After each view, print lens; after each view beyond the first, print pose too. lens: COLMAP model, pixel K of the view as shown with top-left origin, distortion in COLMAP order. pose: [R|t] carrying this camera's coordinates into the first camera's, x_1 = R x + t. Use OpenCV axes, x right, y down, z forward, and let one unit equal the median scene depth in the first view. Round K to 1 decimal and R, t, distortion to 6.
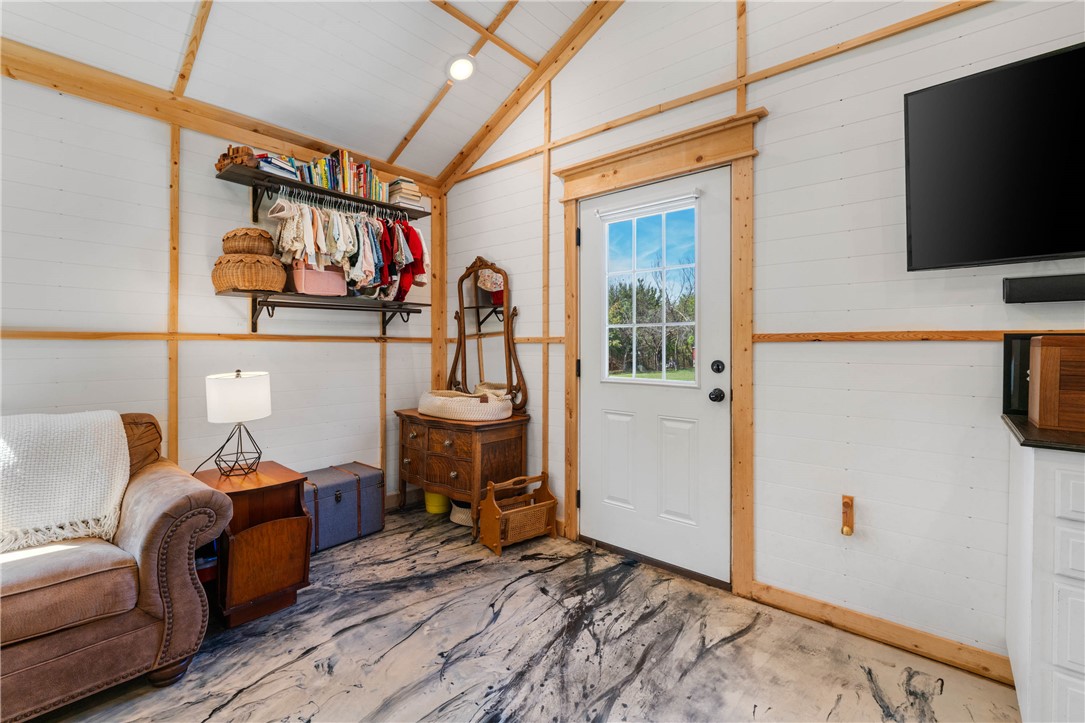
lens RADIAL K [[464.9, 0, 547.5], [0, 464.9, 345.2], [0, 0, 1]] dist [-0.014387, -0.000313]
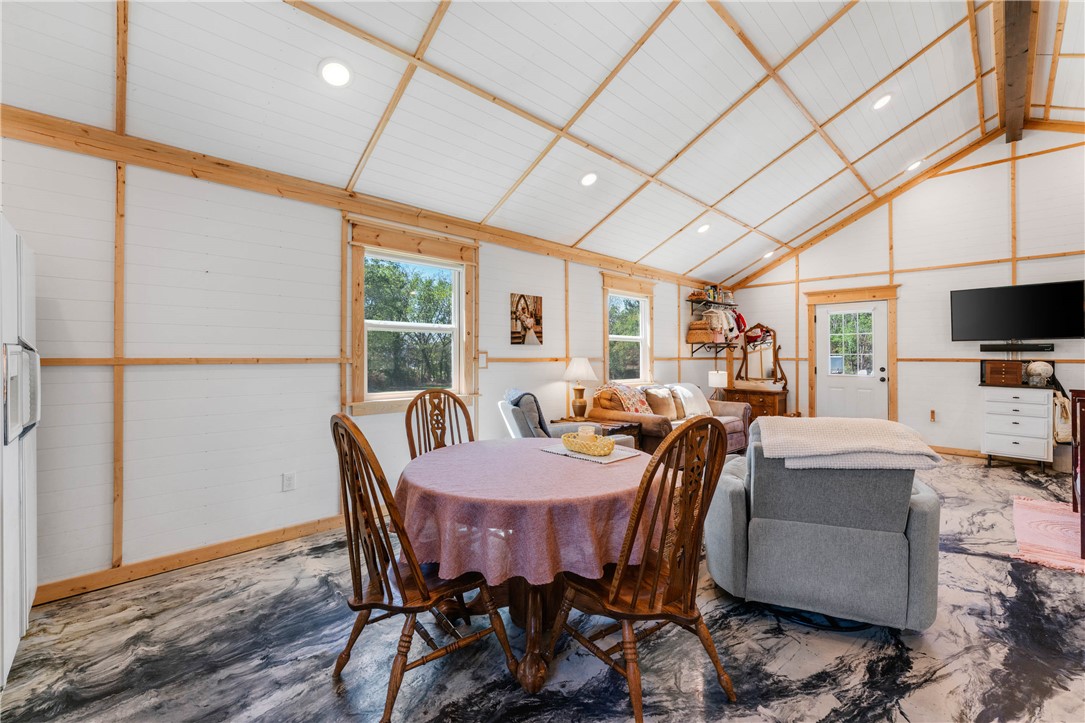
lens RADIAL K [[445.2, 0, 559.6], [0, 445.2, 348.9], [0, 0, 1]] dist [-0.002279, -0.000237]
pose [[0.996559, -0.003852, -0.082802, -1.388427], [0.002879, 0.999926, -0.011861, -0.053795], [0.082841, 0.011582, 0.996495, -1.903599]]
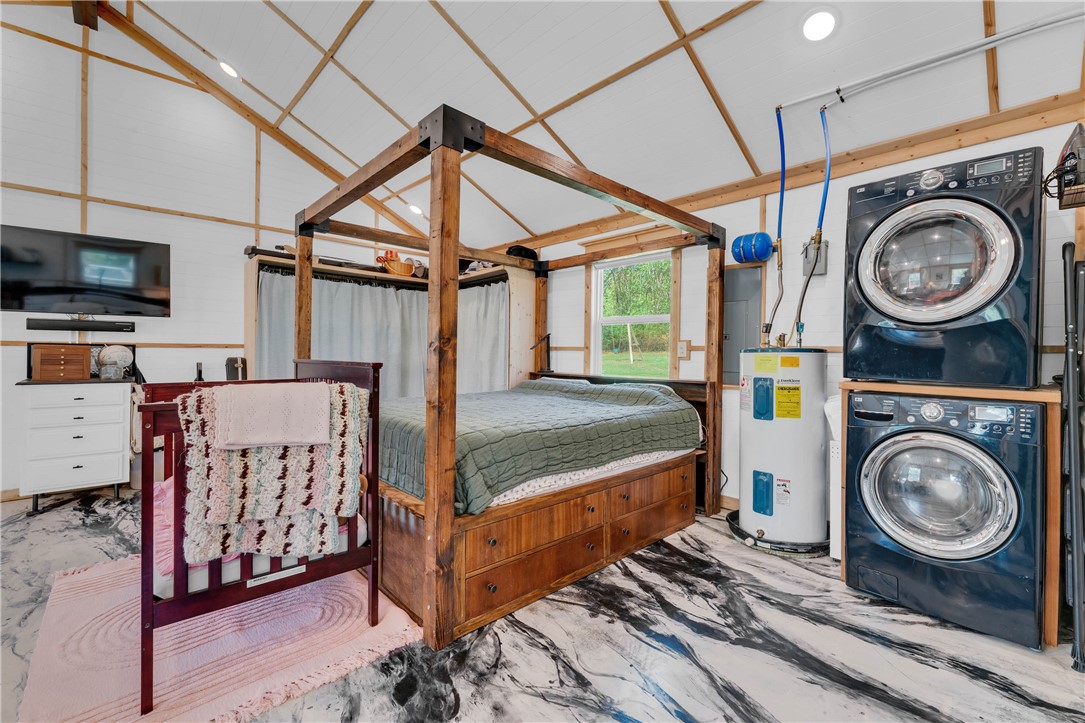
lens RADIAL K [[445.1, 0, 545.5], [0, 445.1, 355.1], [0, 0, 1]] dist [0.003233, 0.000387]
pose [[0.090744, -0.014207, 0.995773, -0.666897], [-0.013353, 0.999791, 0.015481, -0.020748], [-0.995785, -0.014701, 0.090535, -1.206160]]
